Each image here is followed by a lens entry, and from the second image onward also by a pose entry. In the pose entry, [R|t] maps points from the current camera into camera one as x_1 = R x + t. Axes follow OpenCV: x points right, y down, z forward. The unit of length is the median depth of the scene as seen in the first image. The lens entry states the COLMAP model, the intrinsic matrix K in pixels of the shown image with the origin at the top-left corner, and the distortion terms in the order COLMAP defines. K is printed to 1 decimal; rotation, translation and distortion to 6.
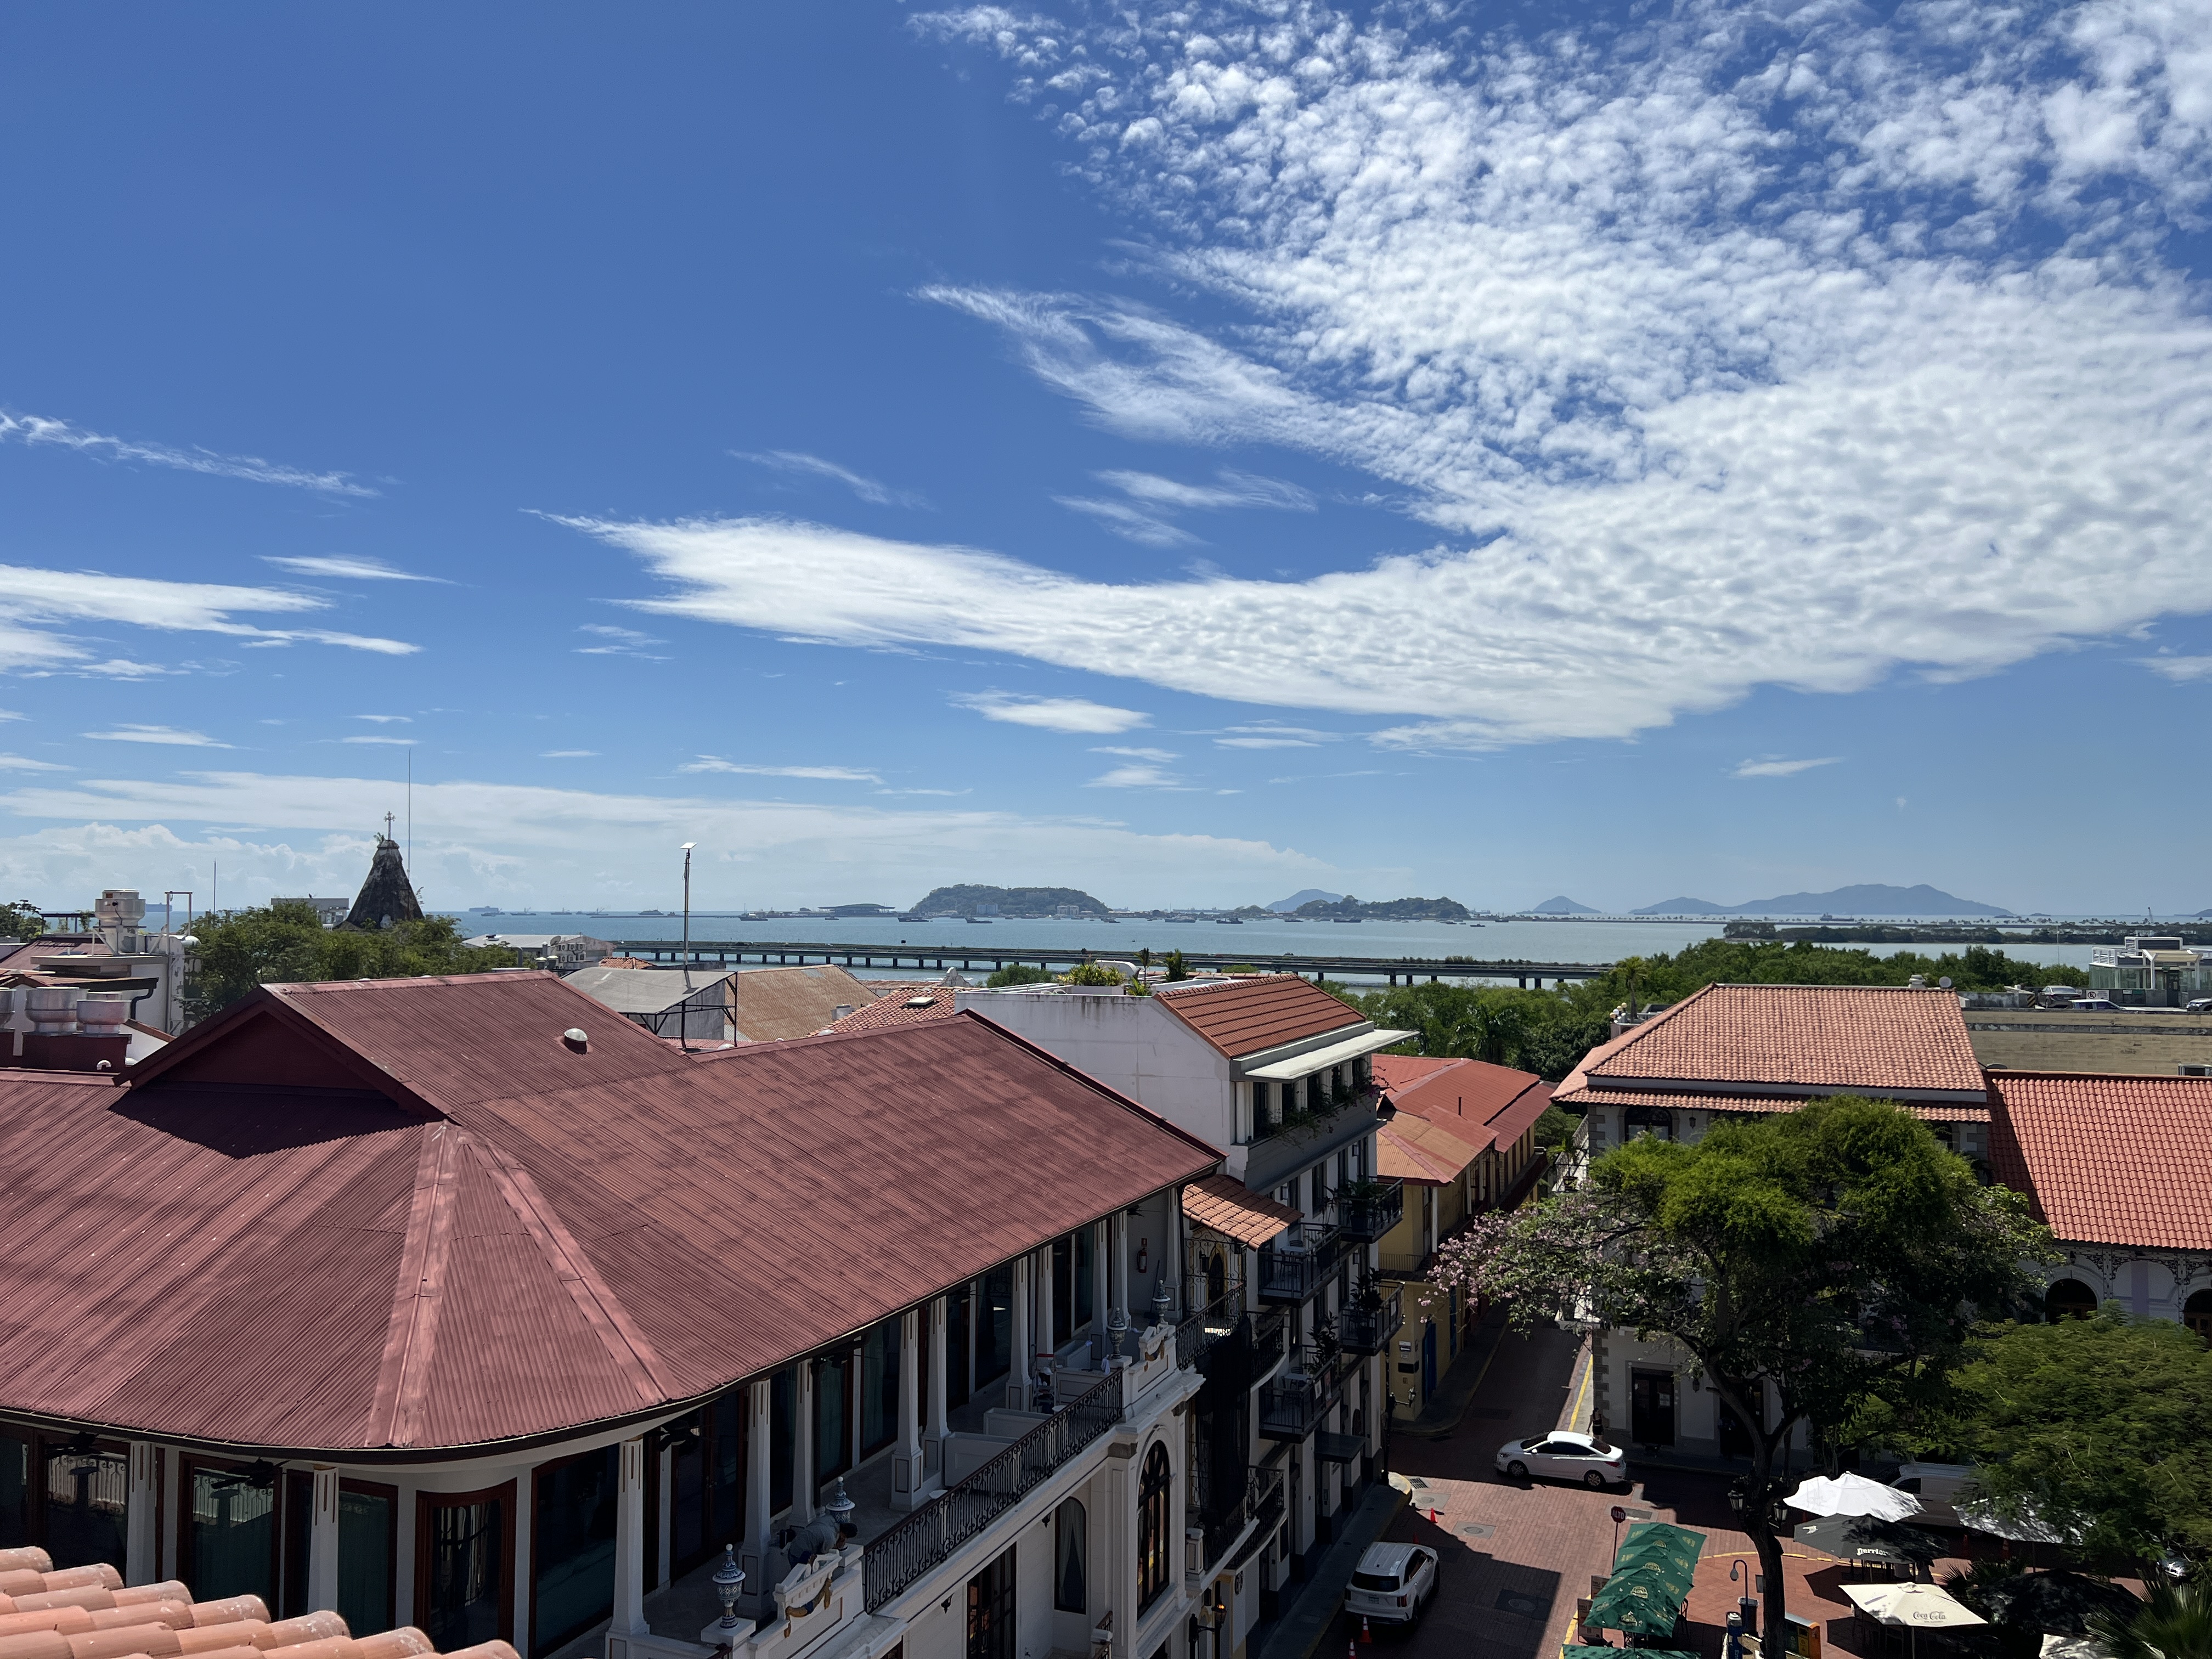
lens RADIAL K [[1660.3, 0, 1097.9], [0, 1660.3, 843.8], [0, 0, 1]] dist [0.060255, -0.053572]
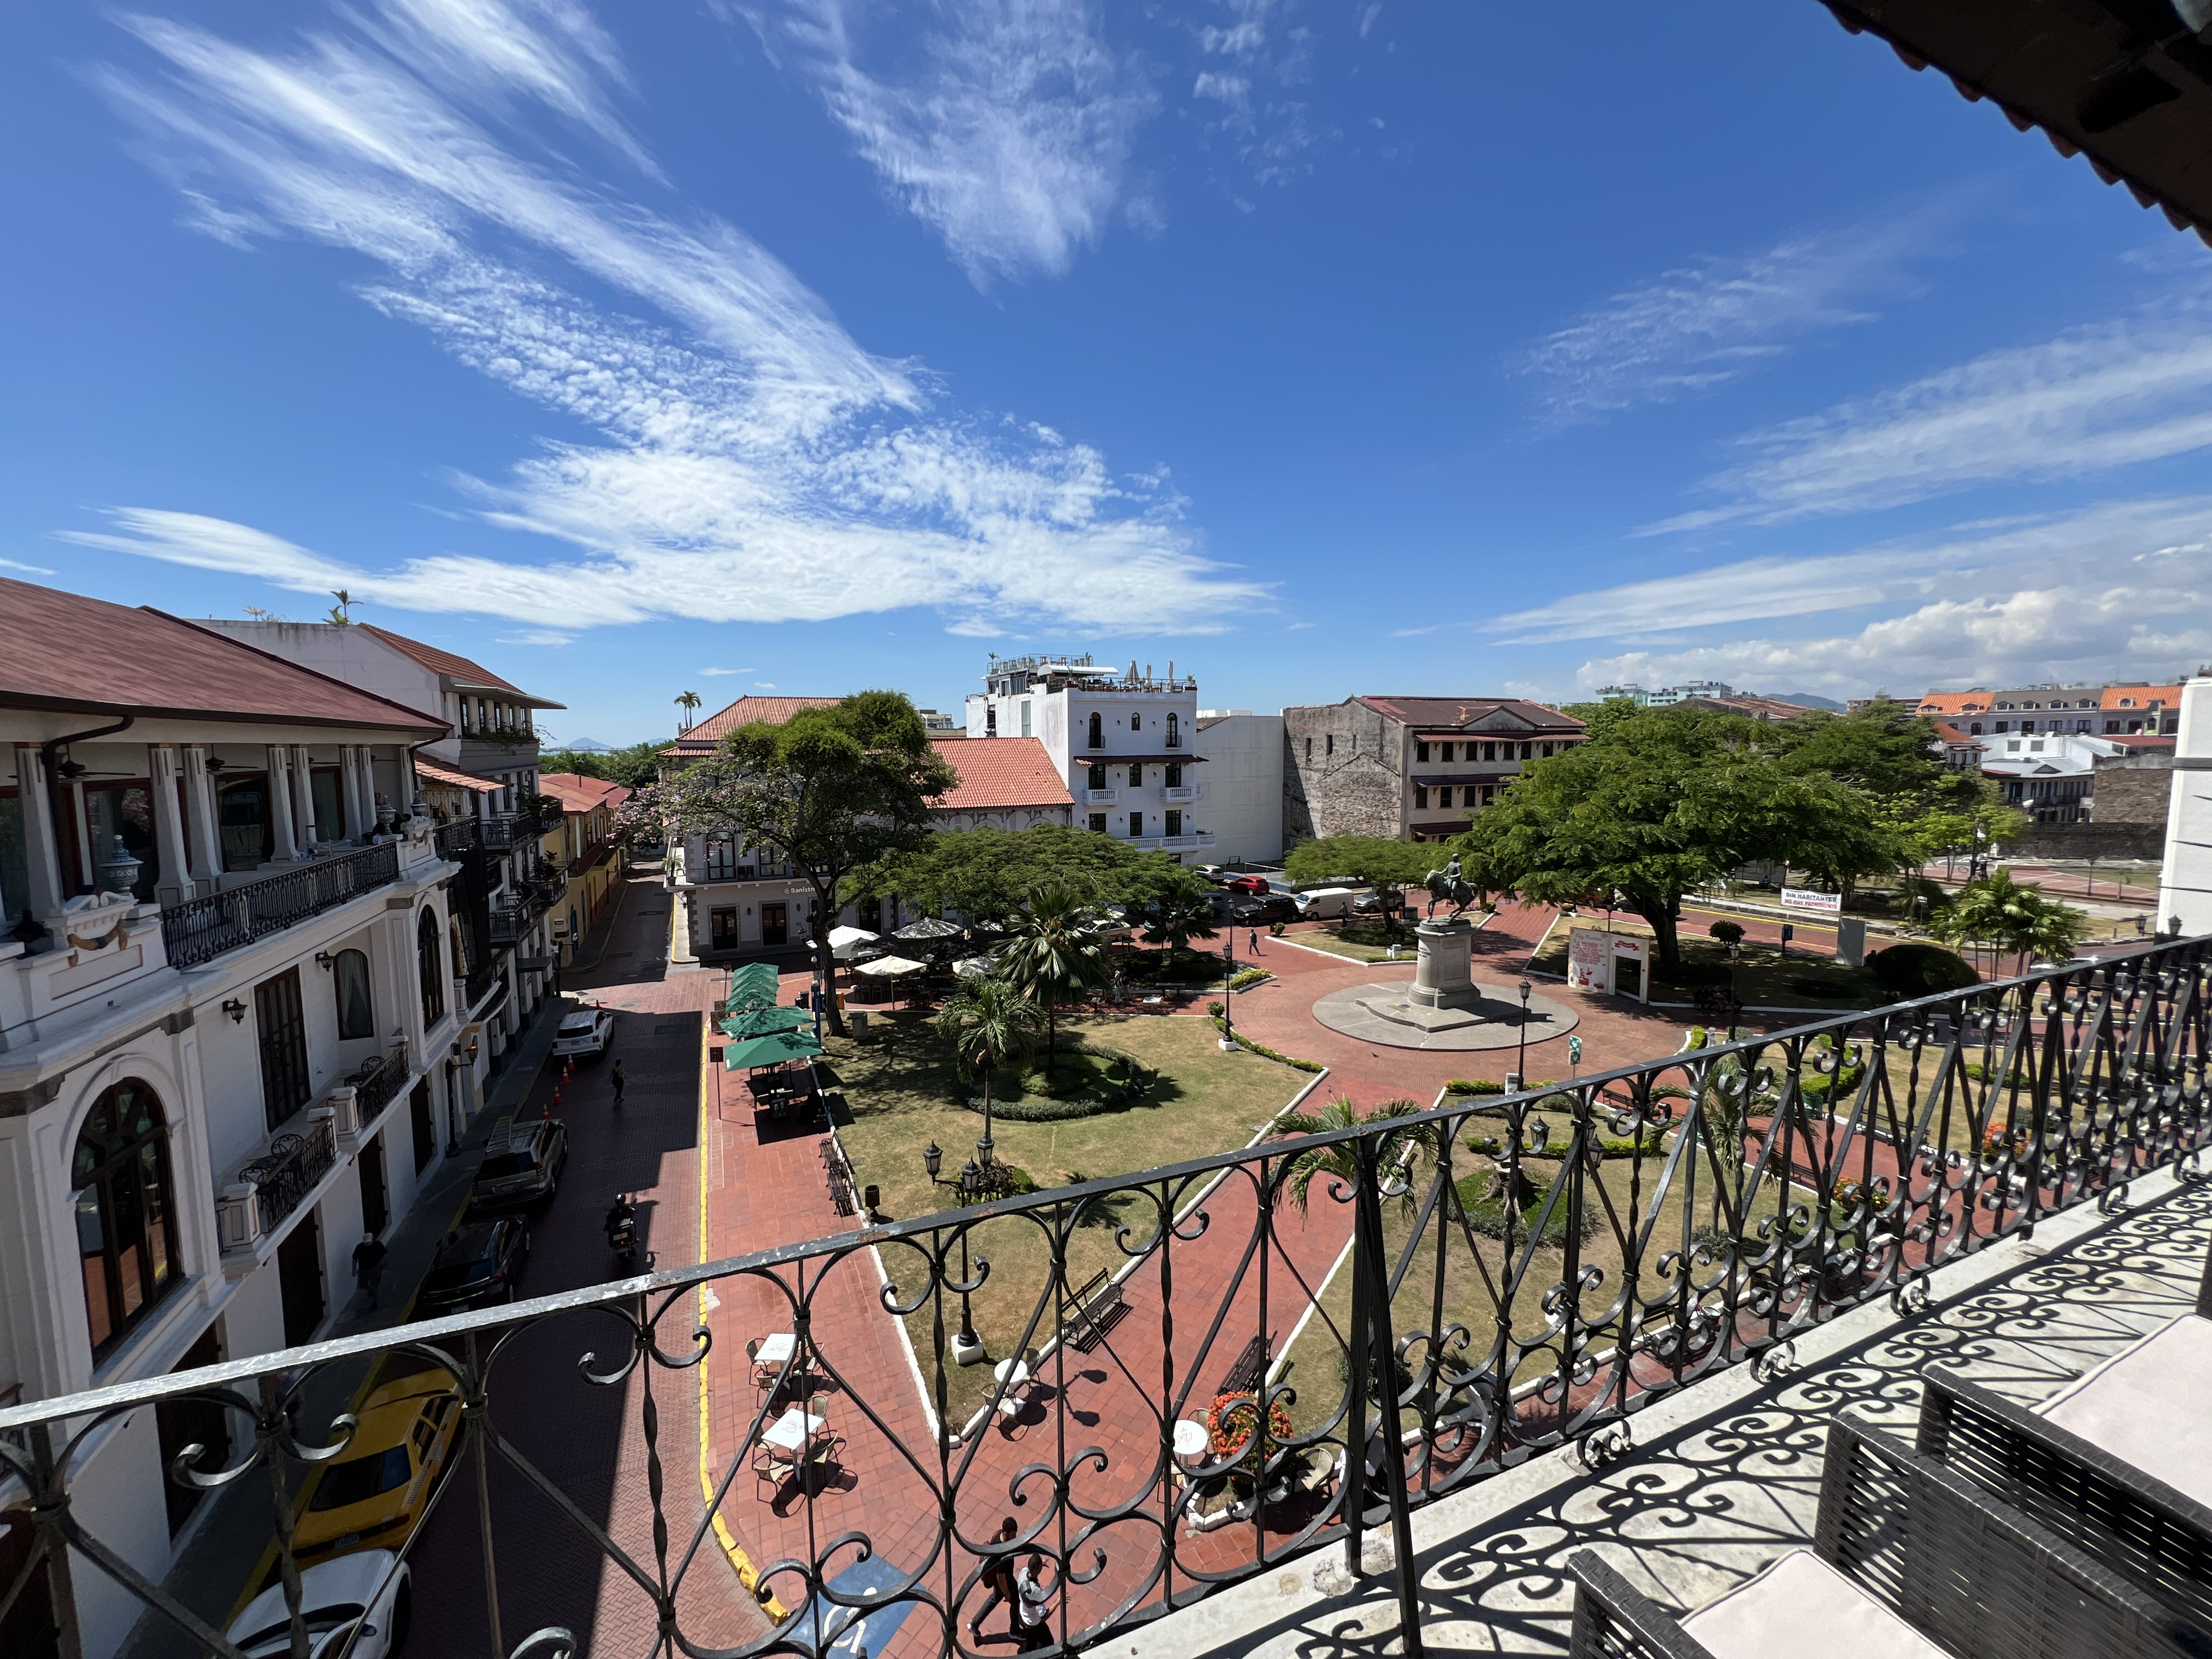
lens RADIAL K [[883.7, 0, 1102.0], [0, 883.7, 815.4], [0, 0, 1]] dist [0.000168, 0.000178]
pose [[0.700074, -0.061916, 0.711381, -0.070717], [-0.021041, 0.994013, 0.107221, 0.177816], [-0.713761, -0.090031, 0.694579, 0.142625]]
